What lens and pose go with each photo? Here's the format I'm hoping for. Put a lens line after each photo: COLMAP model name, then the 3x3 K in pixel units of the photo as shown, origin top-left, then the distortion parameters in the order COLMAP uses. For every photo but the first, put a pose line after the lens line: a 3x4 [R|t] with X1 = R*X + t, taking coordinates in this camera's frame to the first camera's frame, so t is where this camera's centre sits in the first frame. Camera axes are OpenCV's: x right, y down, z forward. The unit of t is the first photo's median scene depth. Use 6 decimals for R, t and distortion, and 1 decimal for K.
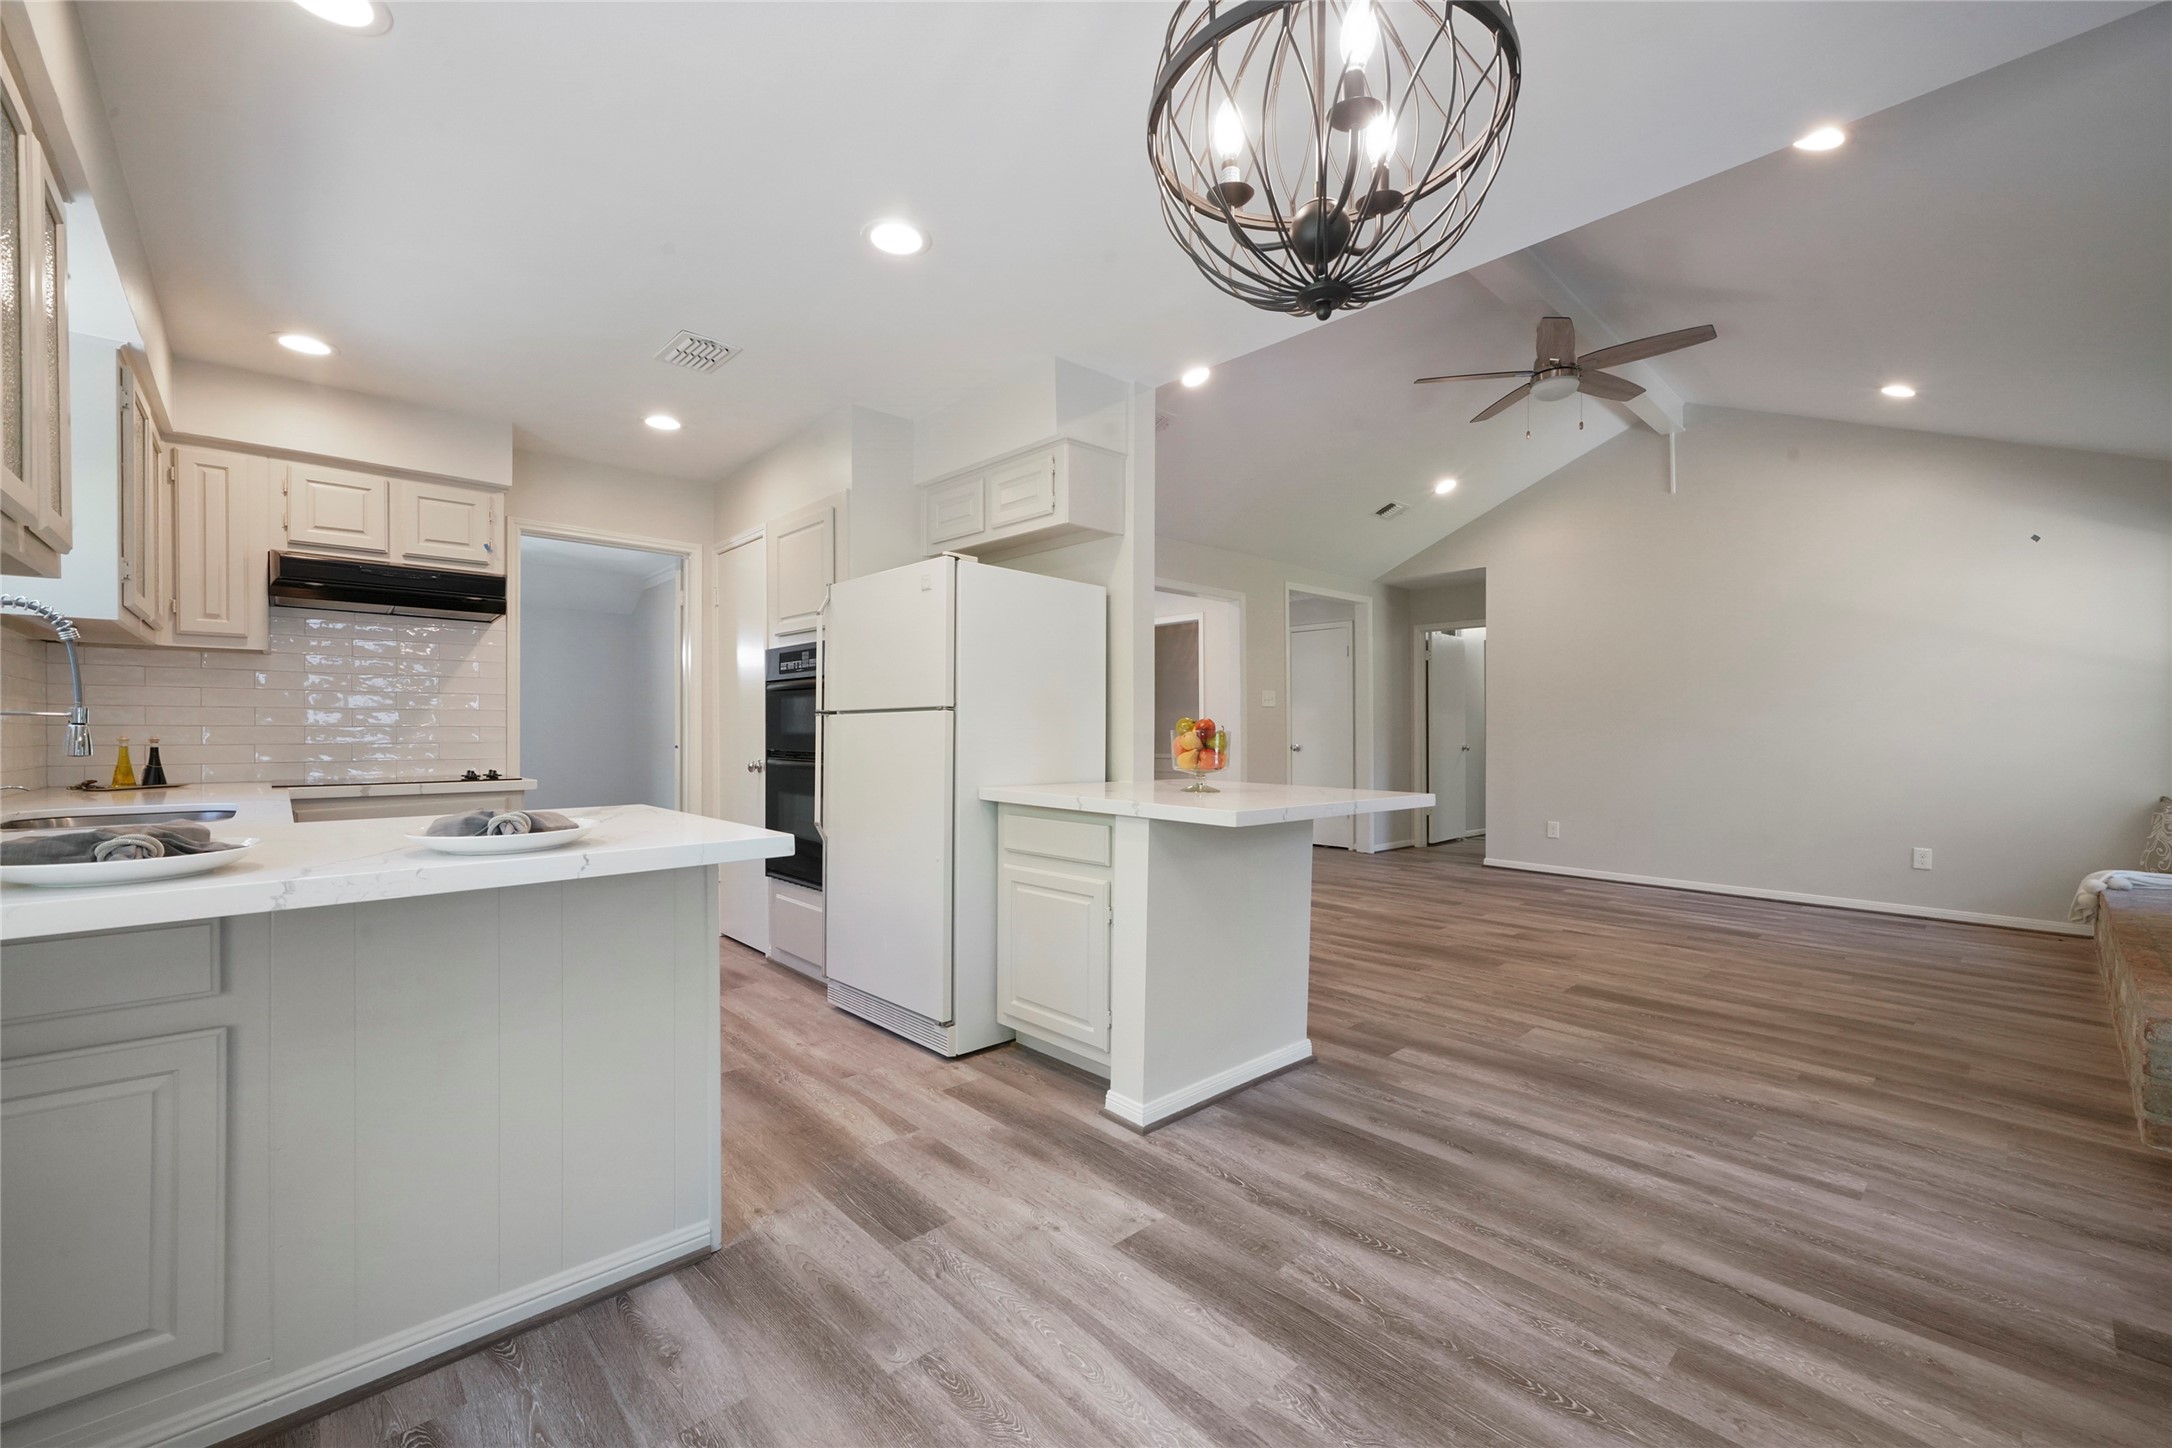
lens RADIAL K [[888.0, 0, 1109.9], [0, 888.0, 726.8], [0, 0, 1]] dist [0.017691, -0.000026]
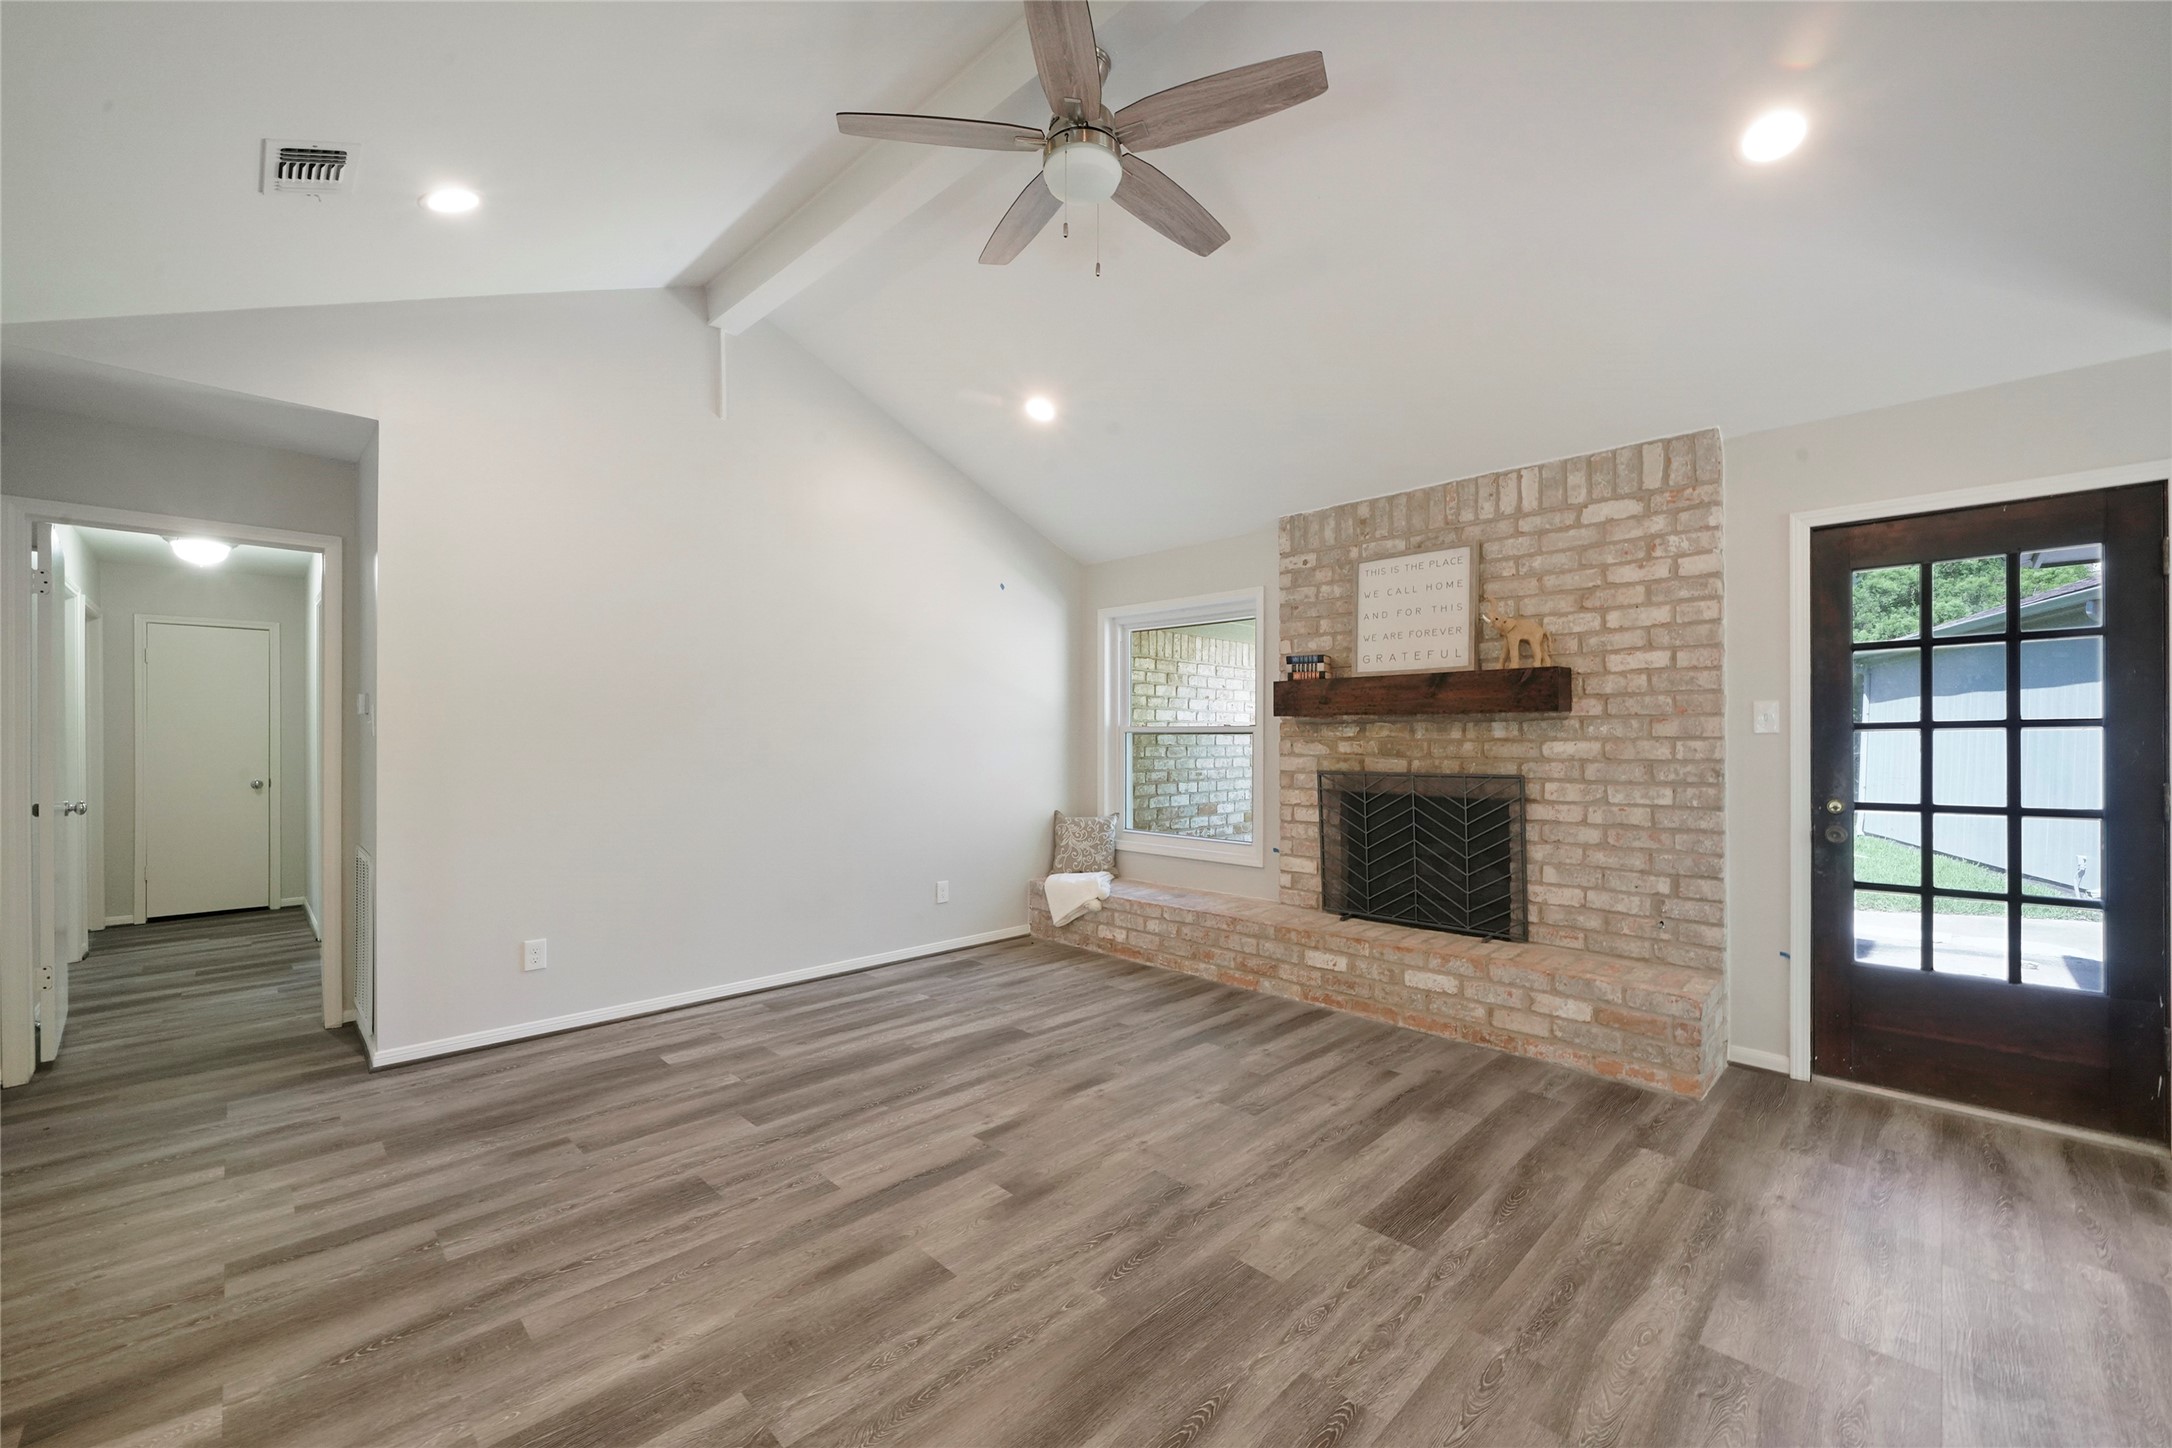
lens RADIAL K [[860.0, 0, 1076.4], [0, 860.0, 737.8], [0, 0, 1]] dist [-0.003816, -0.000395]
pose [[-0.005926, -0.003103, 0.999978, -0.038103], [-0.006075, 0.999977, 0.003067, -0.029025], [-0.999964, -0.006056, -0.005944, 1.007741]]
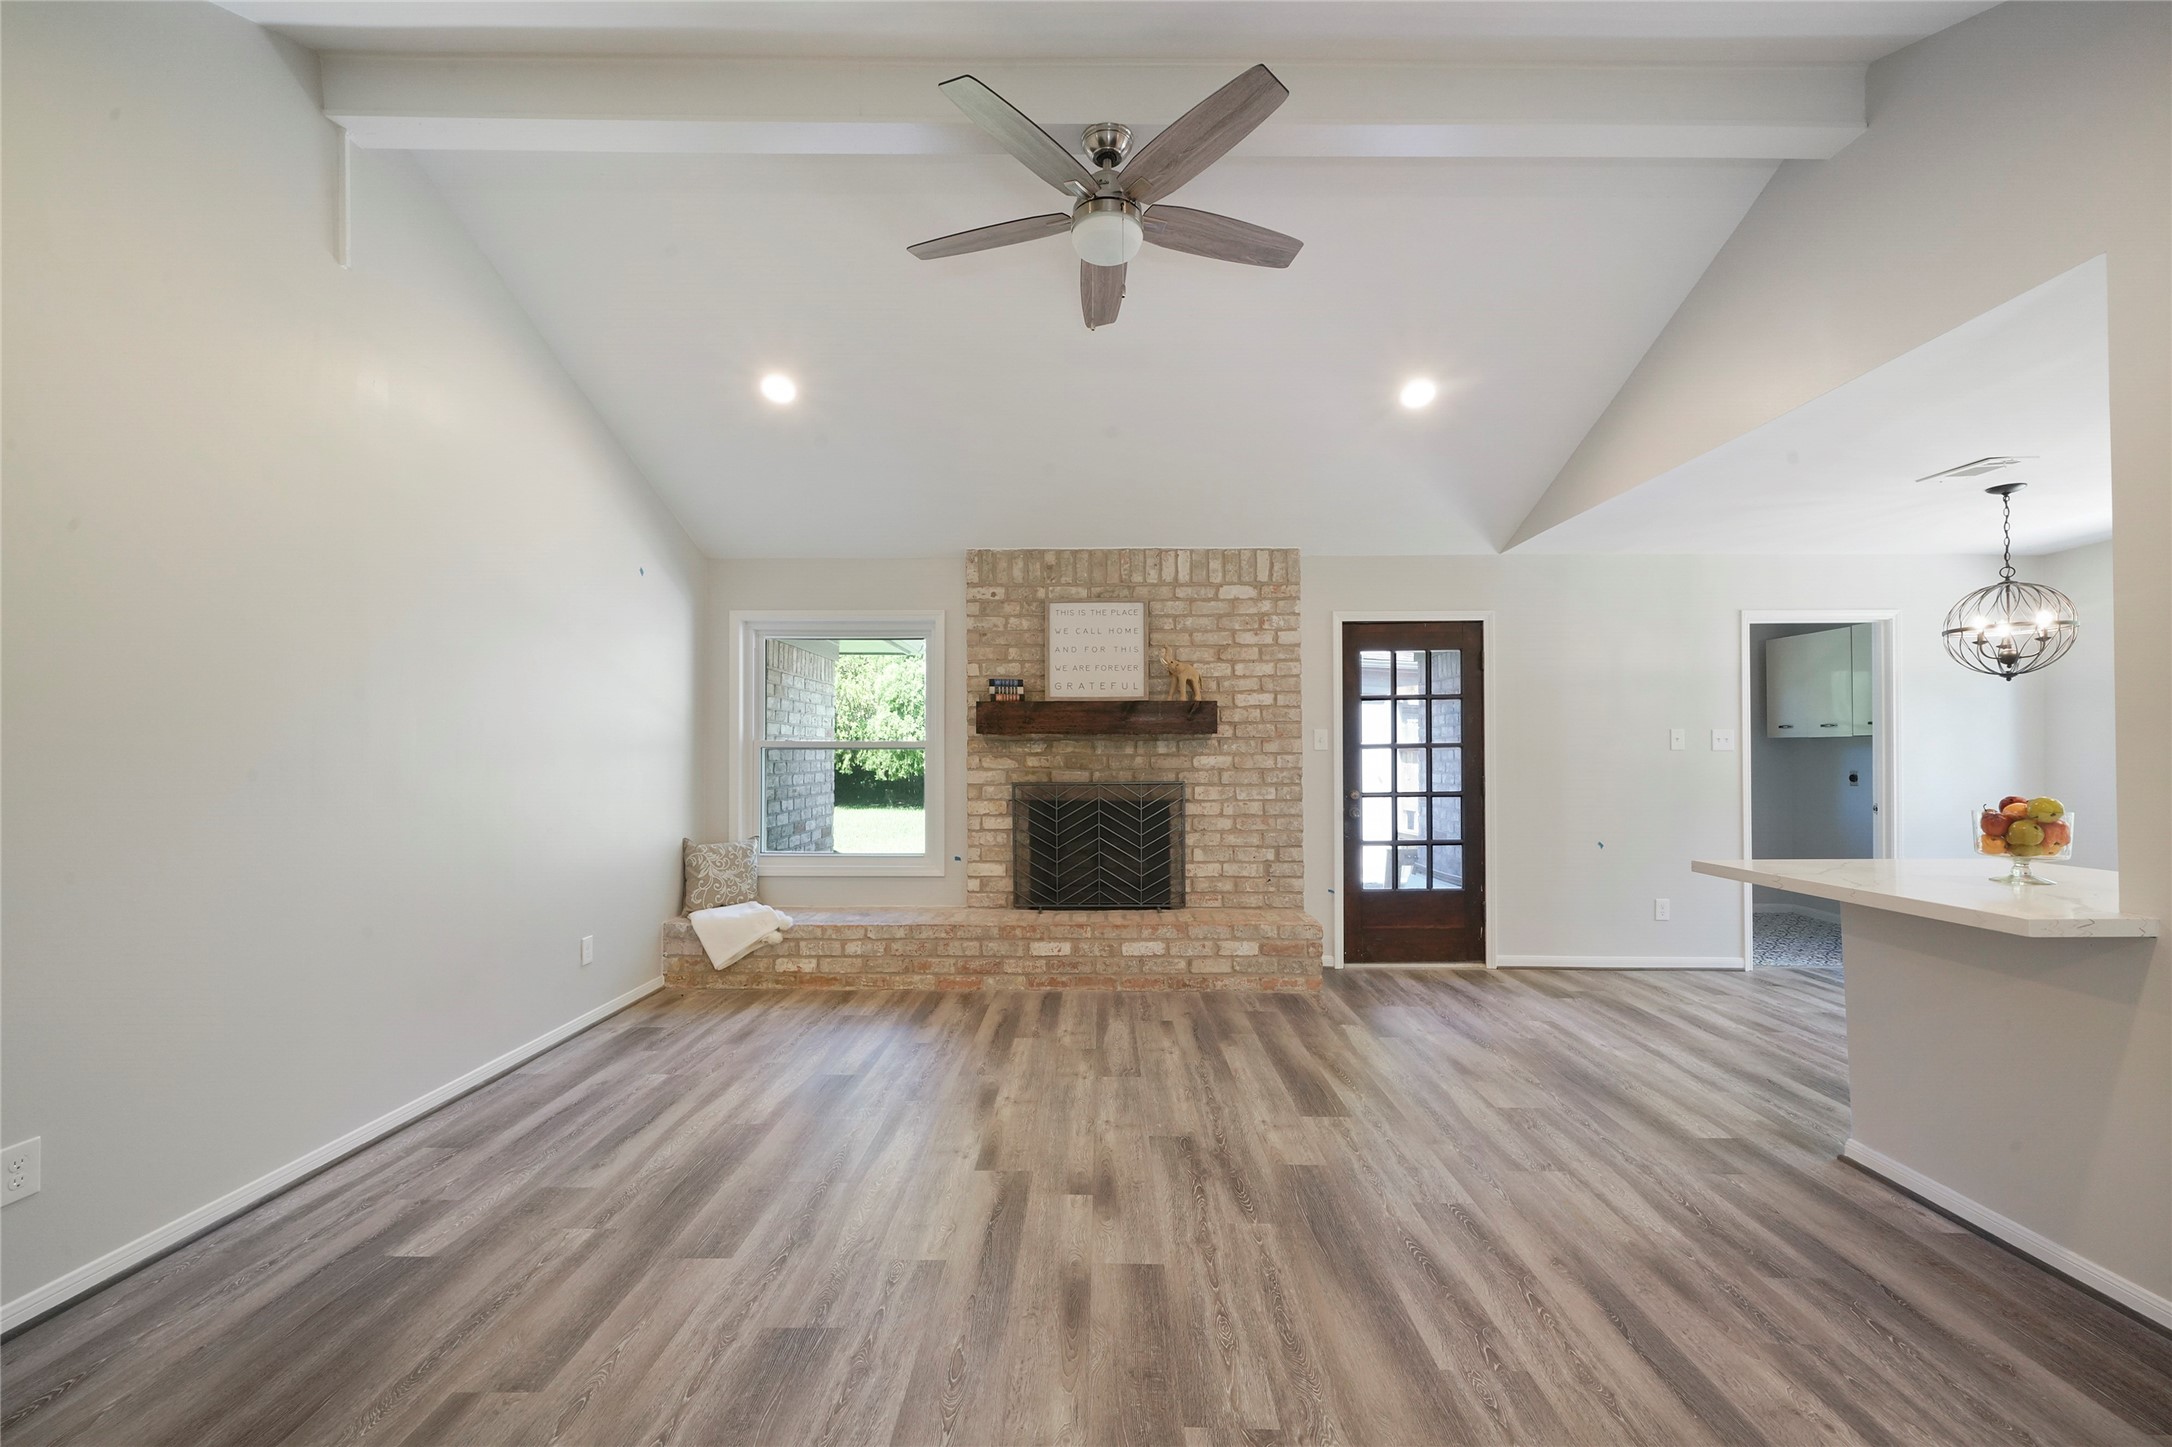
lens RADIAL K [[852.7, 0, 1085.2], [0, 852.7, 742.3], [0, 0, 1]] dist [-0.003764, -0.000242]
pose [[-0.702074, 0.004934, 0.712087, 0.098049], [-0.005603, 0.999907, -0.012451, -0.028872], [-0.712082, -0.012731, -0.701981, 1.415359]]
